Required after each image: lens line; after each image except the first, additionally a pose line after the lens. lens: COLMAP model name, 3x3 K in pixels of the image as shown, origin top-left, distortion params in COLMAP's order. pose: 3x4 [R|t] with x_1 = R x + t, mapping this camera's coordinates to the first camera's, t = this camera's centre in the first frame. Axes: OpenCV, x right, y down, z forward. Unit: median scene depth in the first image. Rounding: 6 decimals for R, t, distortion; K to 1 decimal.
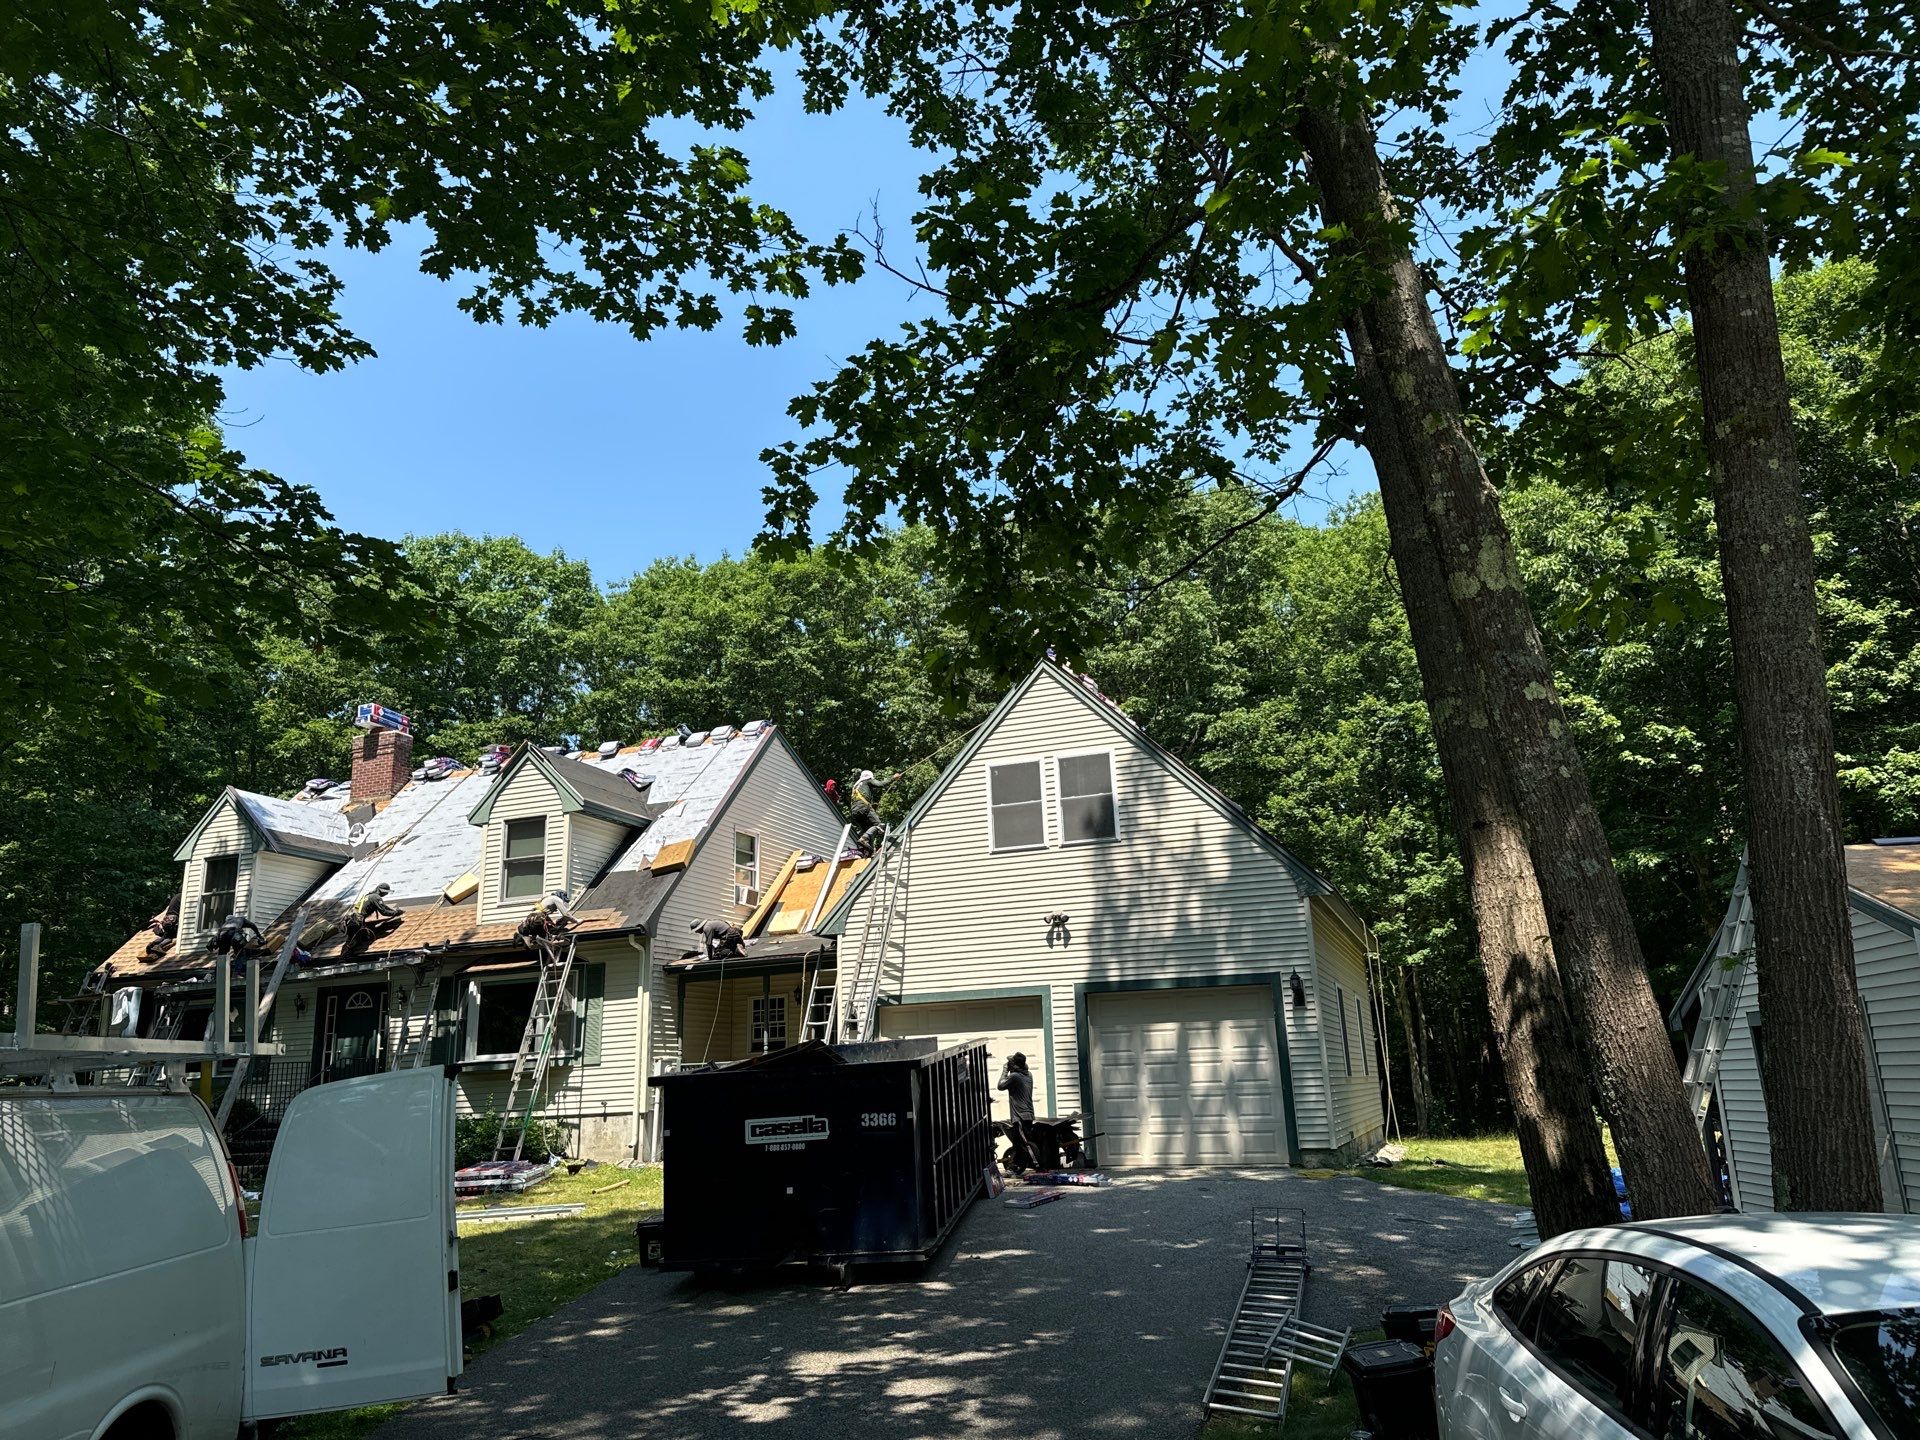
lens RADIAL K [[1337.5, 0, 971.7], [0, 1337.5, 725.3], [0, 0, 1]] dist [0.087011, -0.103870]
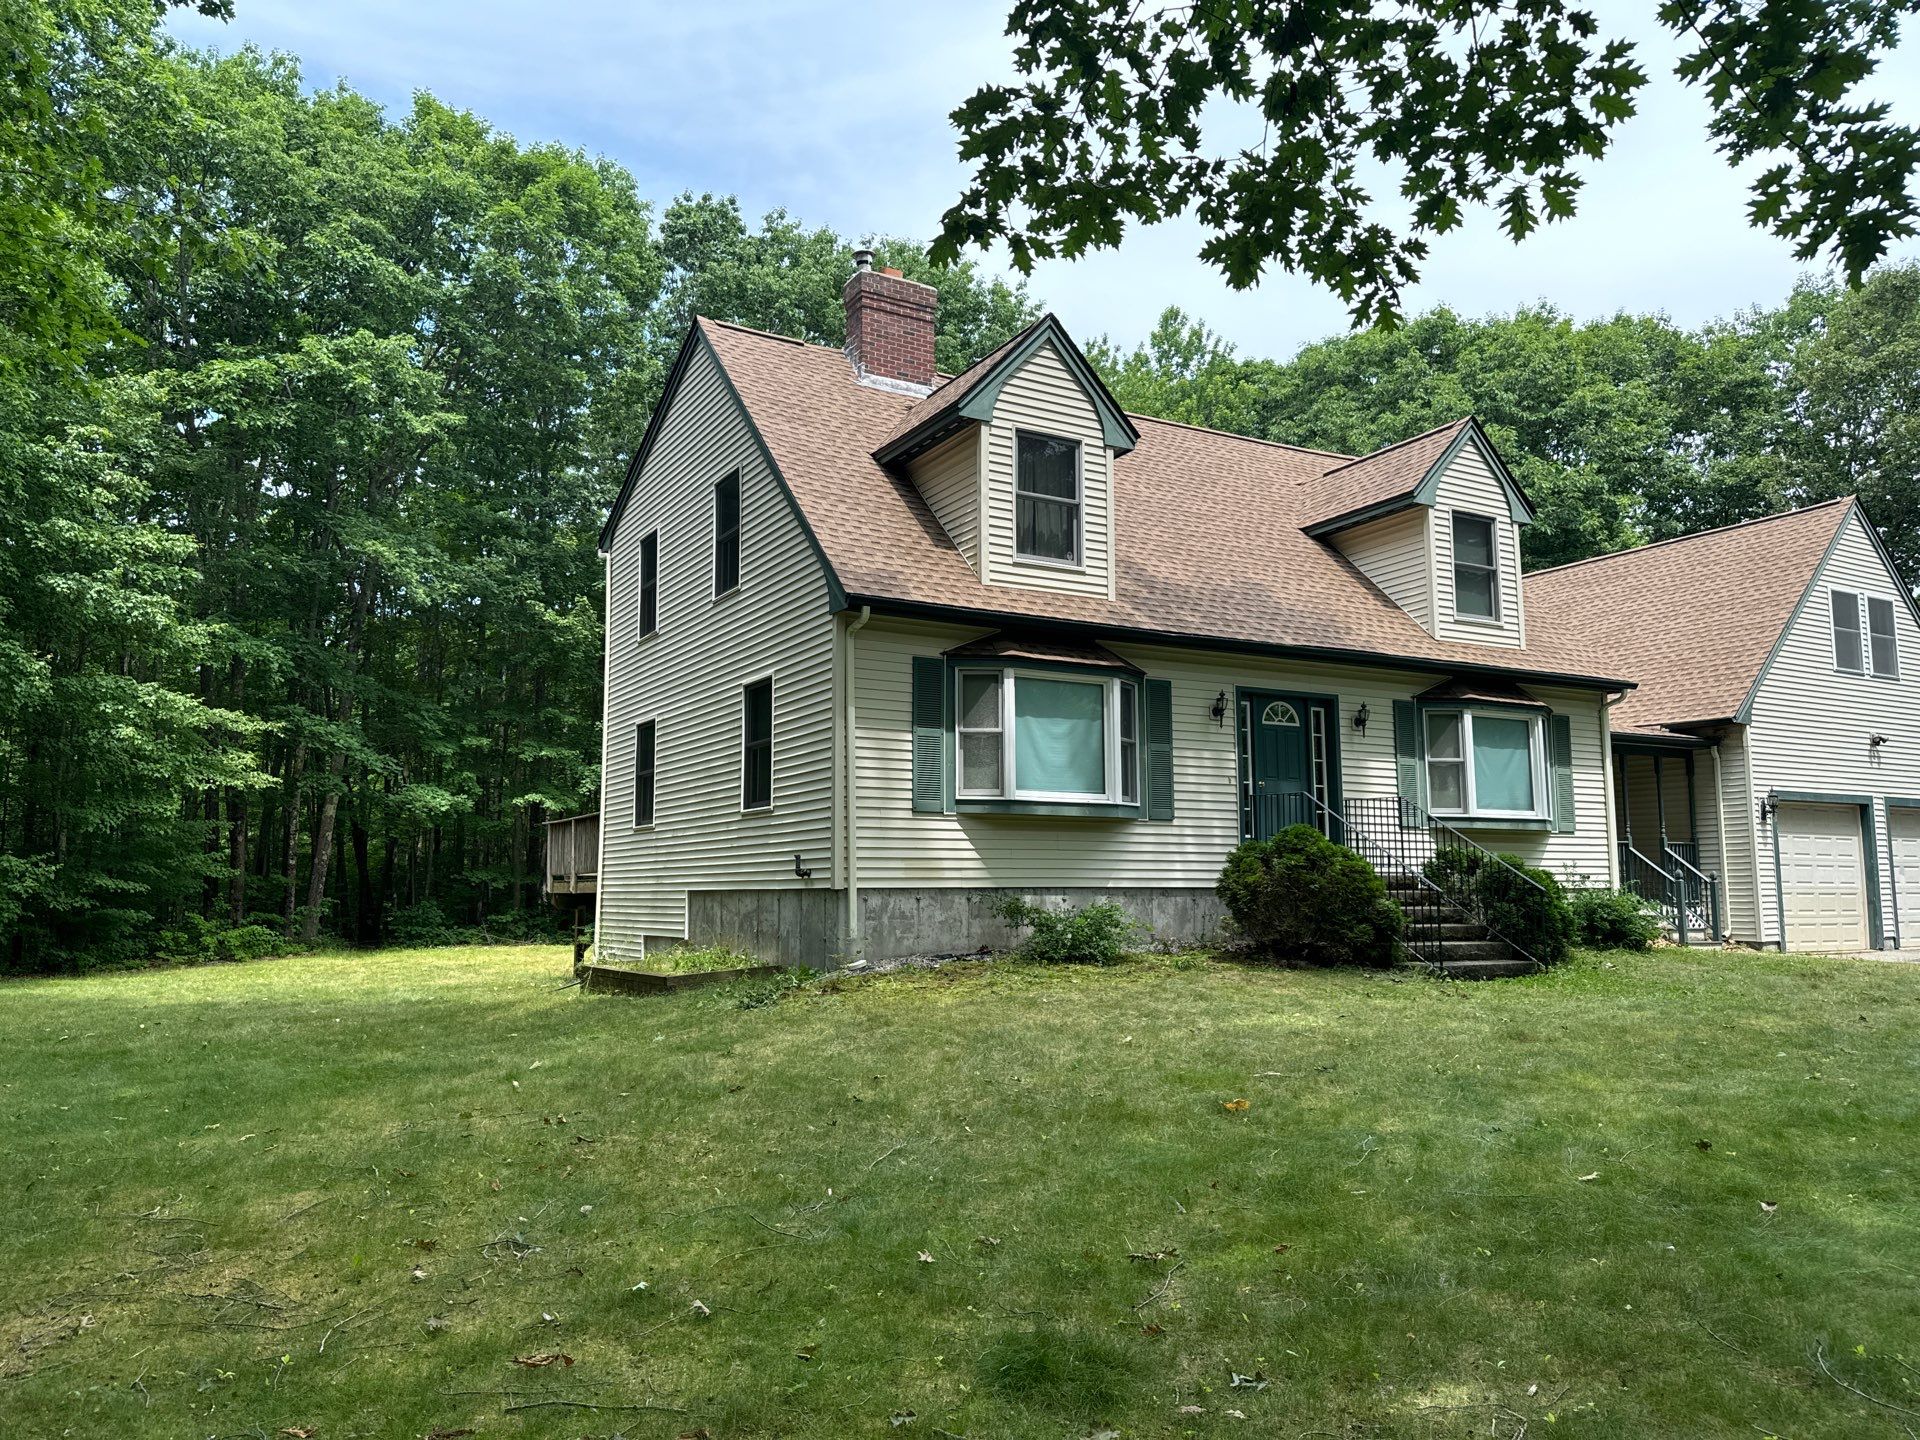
lens RADIAL K [[1337.5, 0, 958.9], [0, 1337.5, 718.4], [0, 0, 1]] dist [0.087011, -0.103870]
pose [[0.644659, 0.130271, 0.753289, -1.187911], [-0.223392, 0.974465, 0.022657, 0.250302], [-0.731103, -0.182884, 0.657299, 0.742165]]
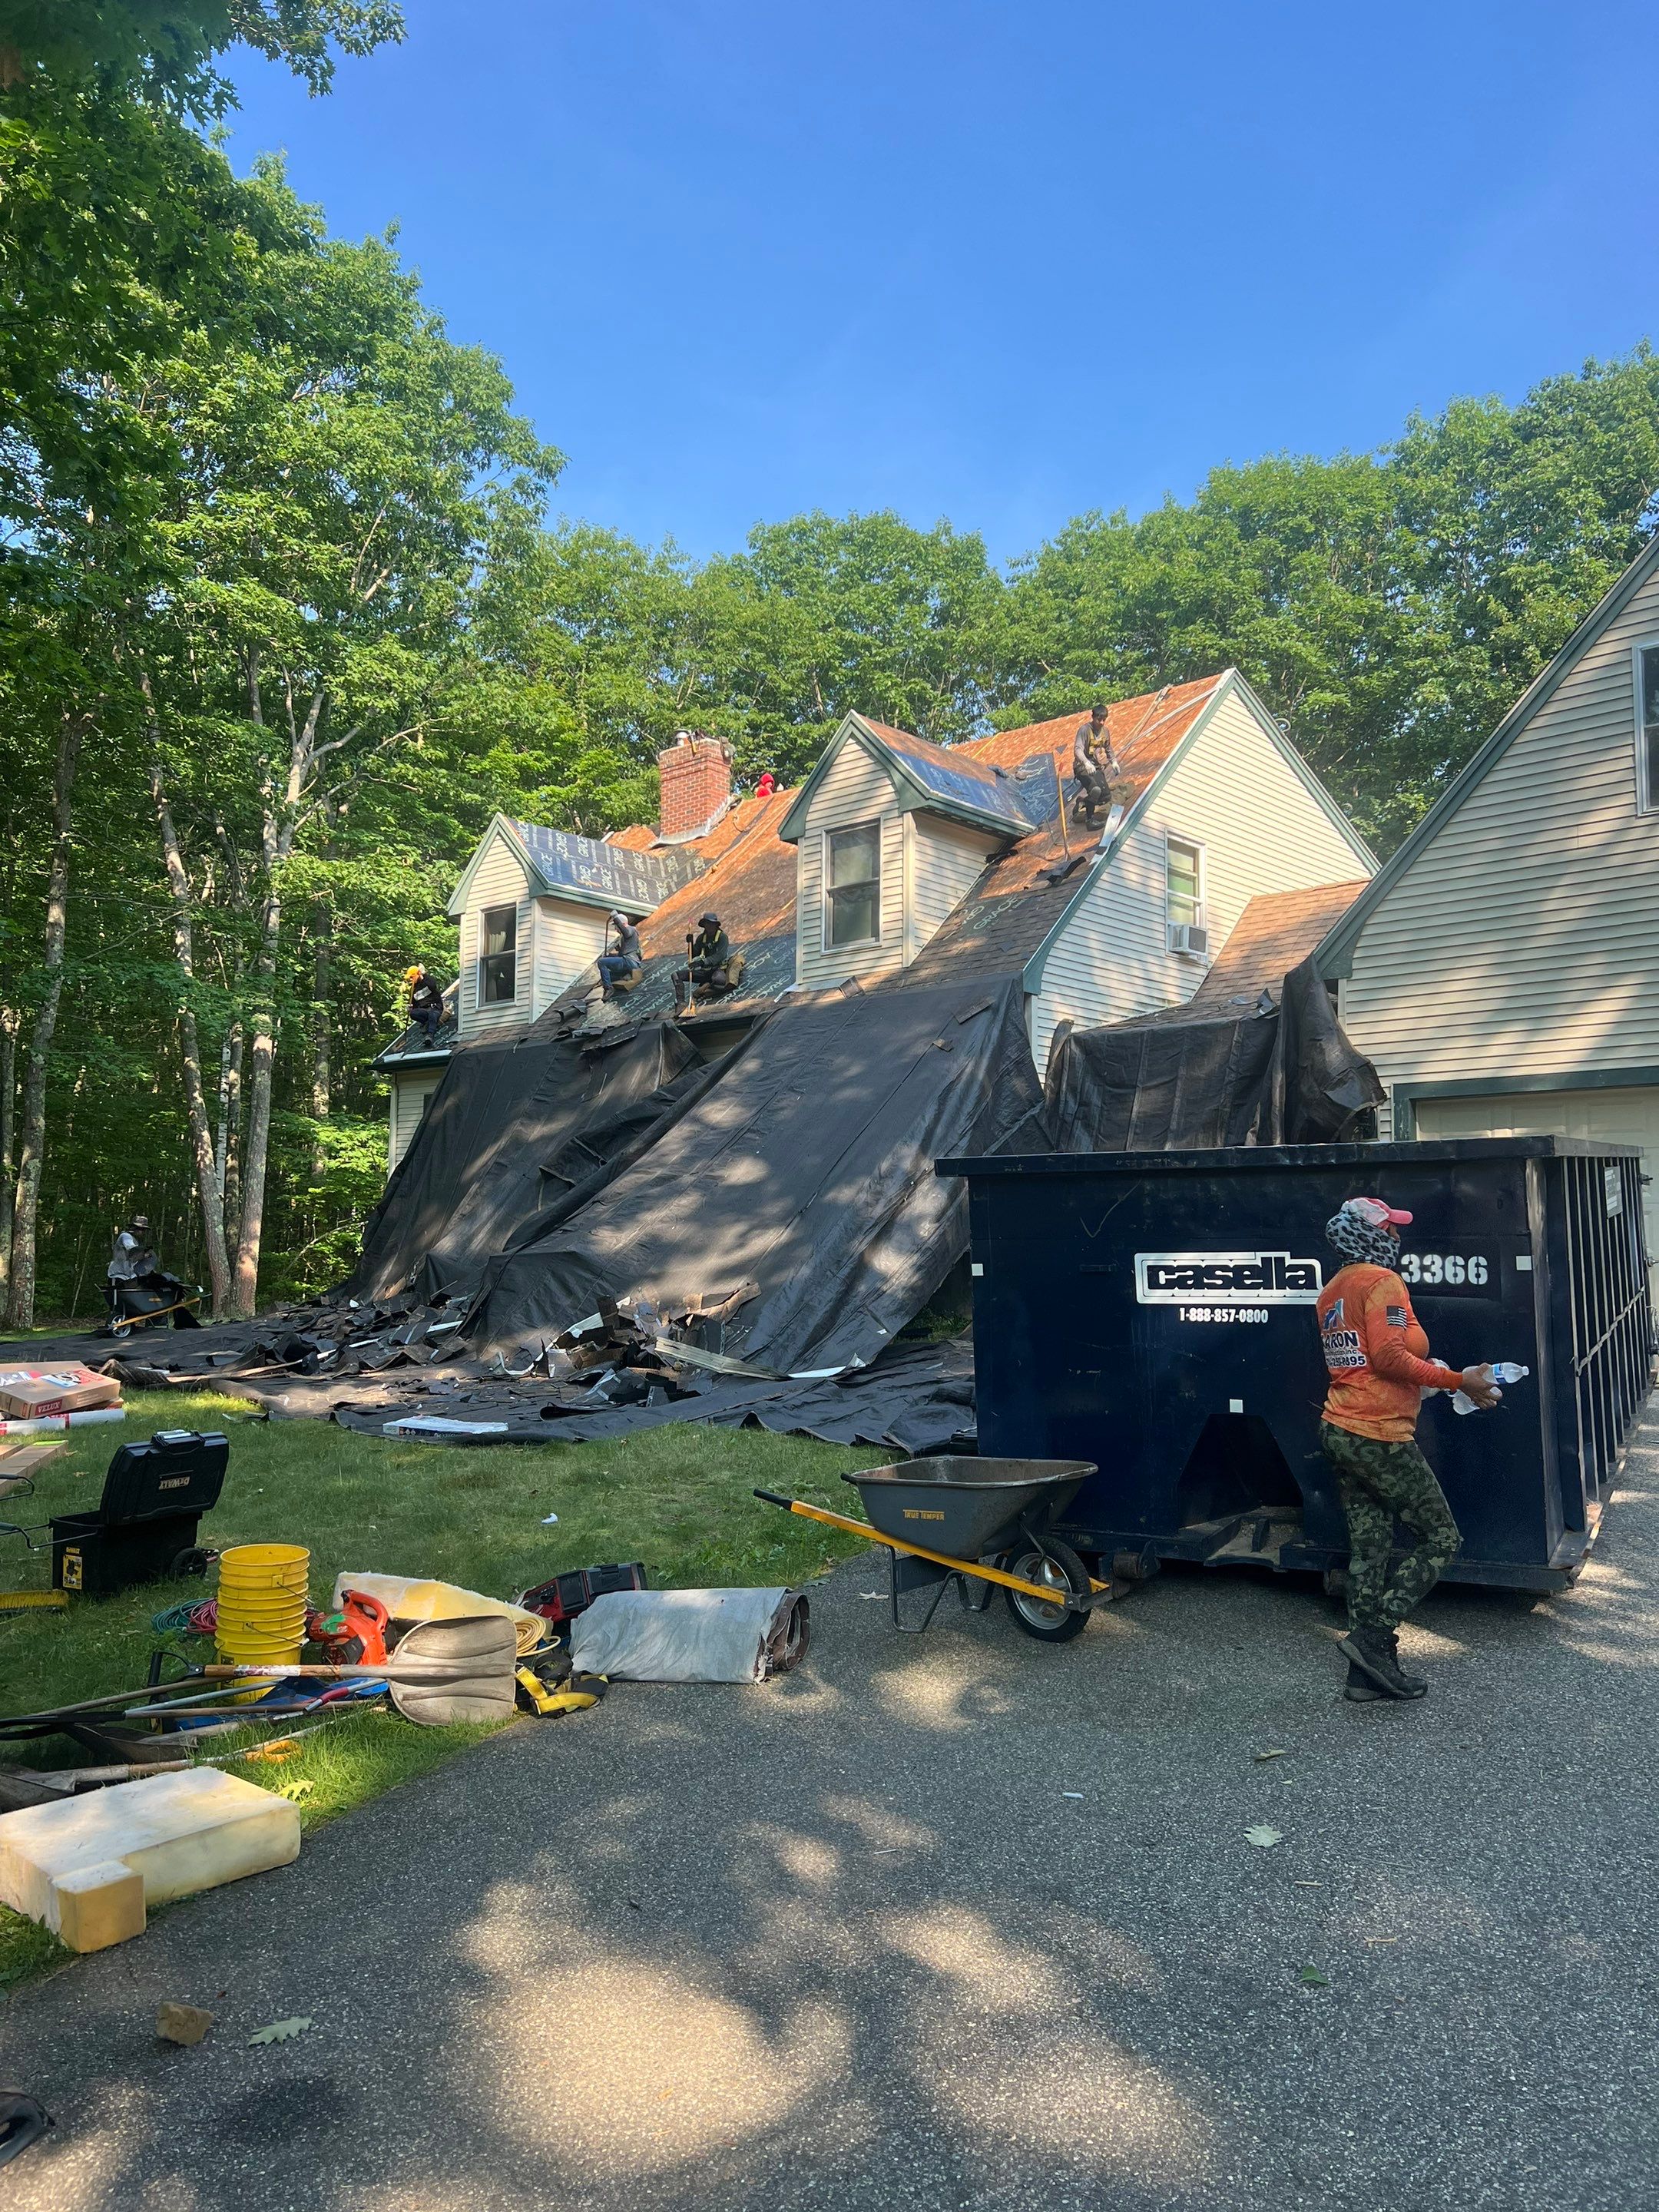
lens RADIAL K [[1660.8, 0, 825.0], [0, 1660.8, 1110.1], [0, 0, 1]] dist [0.038227, -0.030383]
pose [[0.921897, 0.009927, -0.387307, -0.024475], [0.059436, 0.984214, 0.166701, 0.075683], [0.382848, -0.176701, 0.906754, 0.239405]]
